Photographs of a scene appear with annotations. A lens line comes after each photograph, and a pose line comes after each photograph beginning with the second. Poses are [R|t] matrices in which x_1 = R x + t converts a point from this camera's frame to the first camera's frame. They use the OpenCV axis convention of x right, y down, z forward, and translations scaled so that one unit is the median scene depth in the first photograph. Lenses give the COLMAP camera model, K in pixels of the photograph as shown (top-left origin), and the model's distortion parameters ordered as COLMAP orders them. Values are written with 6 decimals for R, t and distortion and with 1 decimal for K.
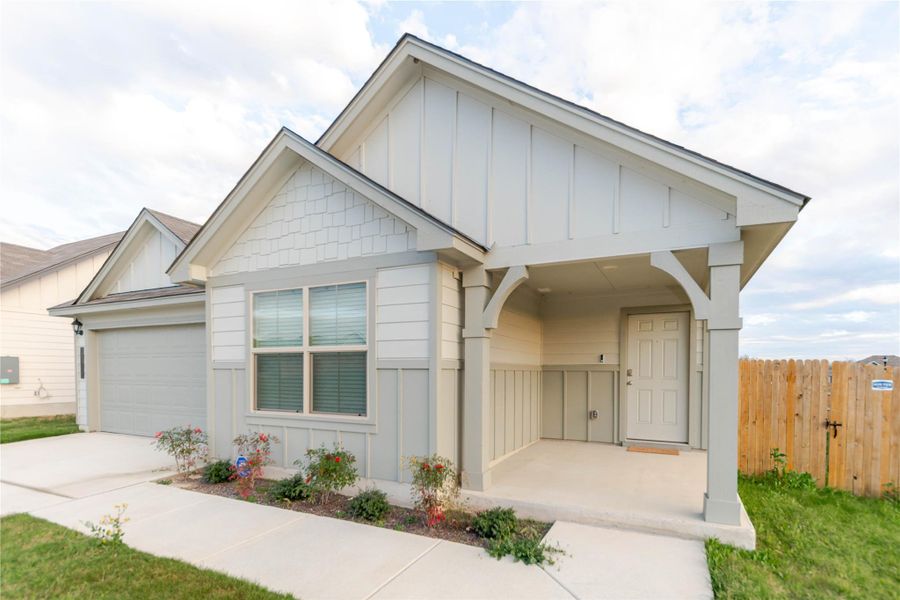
lens RADIAL K [[458.6, 0, 452.1], [0, 458.6, 383.0], [0, 0, 1]] dist [0.002593, -0.000356]
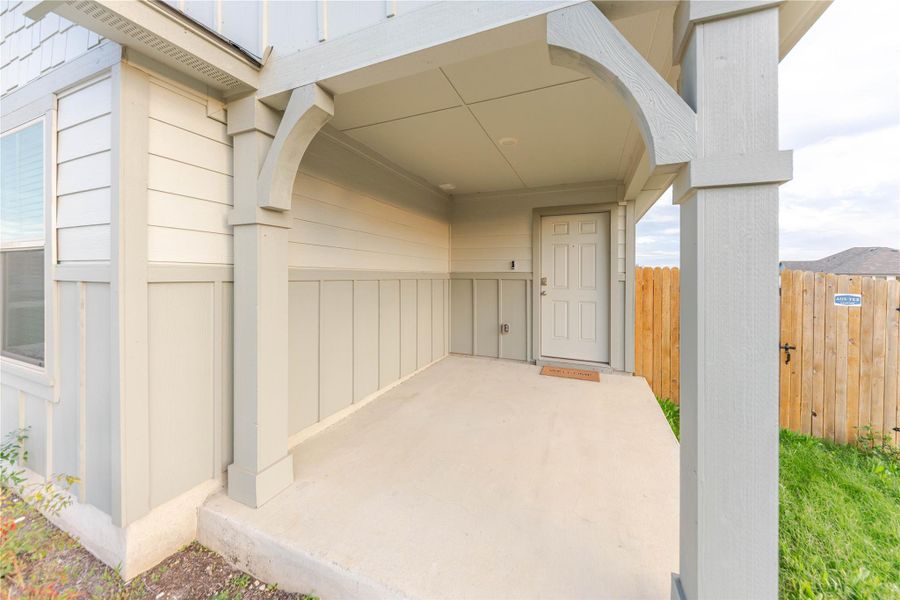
lens RADIAL K [[338.3, 0, 447.9], [0, 338.3, 277.0], [0, 0, 1]] dist [0.000624, -0.000014]
pose [[0.998645, 0.003357, 0.051932, 0.210403], [-0.002301, 0.999790, -0.020374, -0.021633], [-0.051990, 0.020227, 0.998443, 0.447639]]
